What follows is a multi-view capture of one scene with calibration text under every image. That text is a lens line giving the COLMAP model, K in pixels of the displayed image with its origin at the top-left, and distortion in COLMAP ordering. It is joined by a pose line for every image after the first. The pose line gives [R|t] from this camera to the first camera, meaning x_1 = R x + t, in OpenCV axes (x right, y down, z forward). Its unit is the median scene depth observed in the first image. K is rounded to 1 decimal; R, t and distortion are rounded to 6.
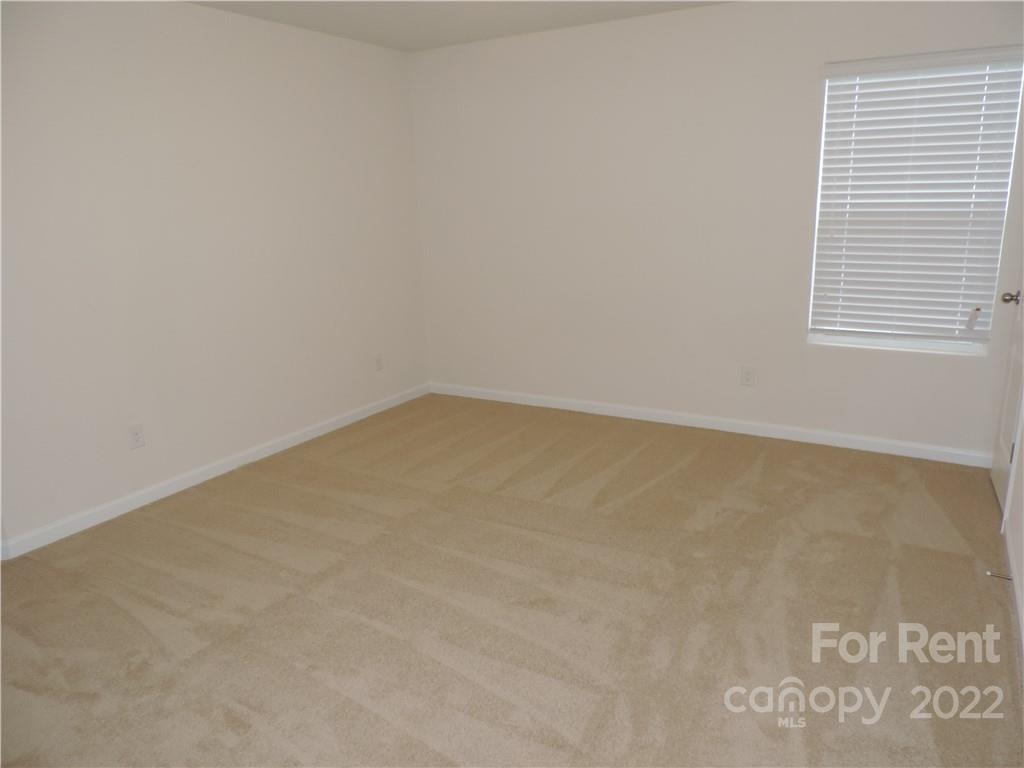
lens RADIAL K [[732.1, 0, 512.0], [0, 732.1, 384.0], [0, 0, 1]] dist [-0.018496, 0.001149]
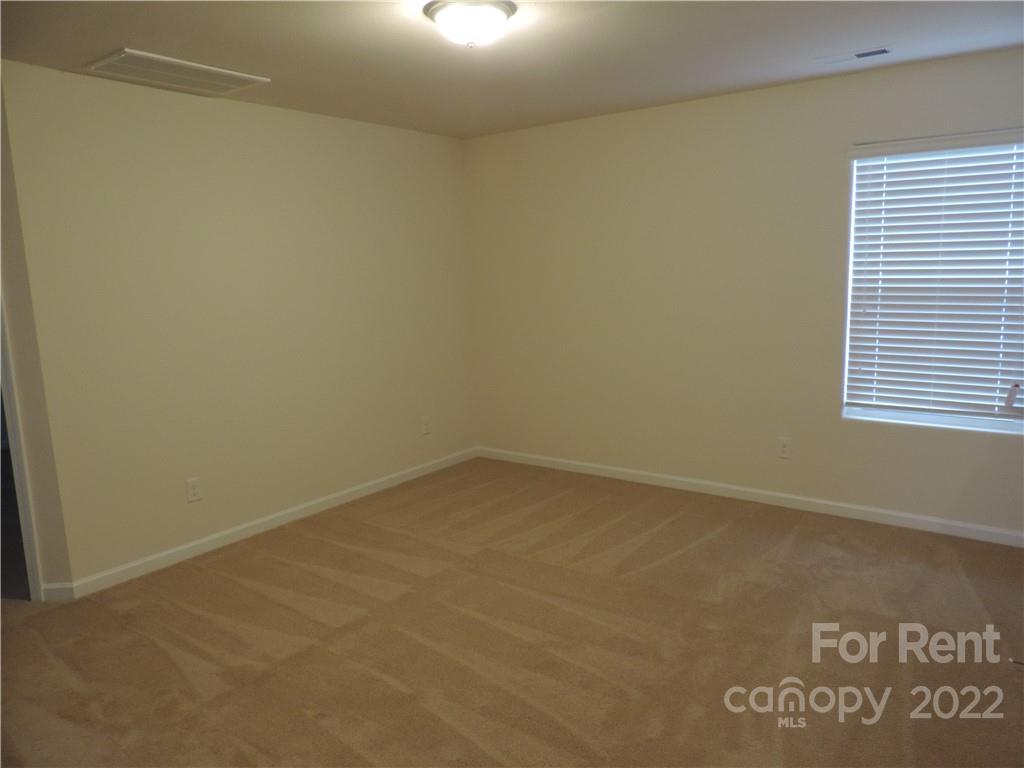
lens RADIAL K [[727.0, 0, 512.0], [0, 727.0, 389.1], [0, 0, 1]] dist [-0.013630, -0.008621]
pose [[0.994351, 0.015640, -0.104987, 0.065585], [-0.023969, 0.996623, -0.078542, -0.005852], [0.103404, 0.080614, 0.991367, -0.034134]]
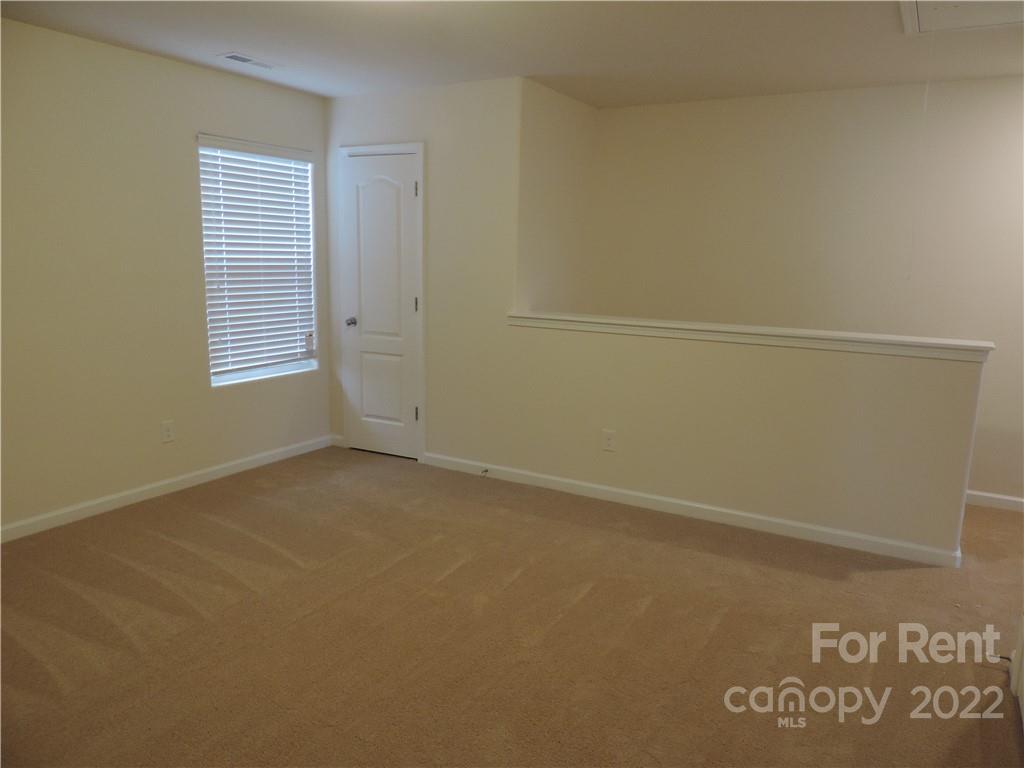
lens RADIAL K [[727.0, 0, 512.0], [0, 727.0, 389.1], [0, 0, 1]] dist [-0.013630, -0.008621]
pose [[0.006491, -0.157107, 0.987560, -0.727409], [0.237459, 0.959575, 0.151094, -0.121854], [-0.971376, 0.233525, 0.043535, 0.589867]]
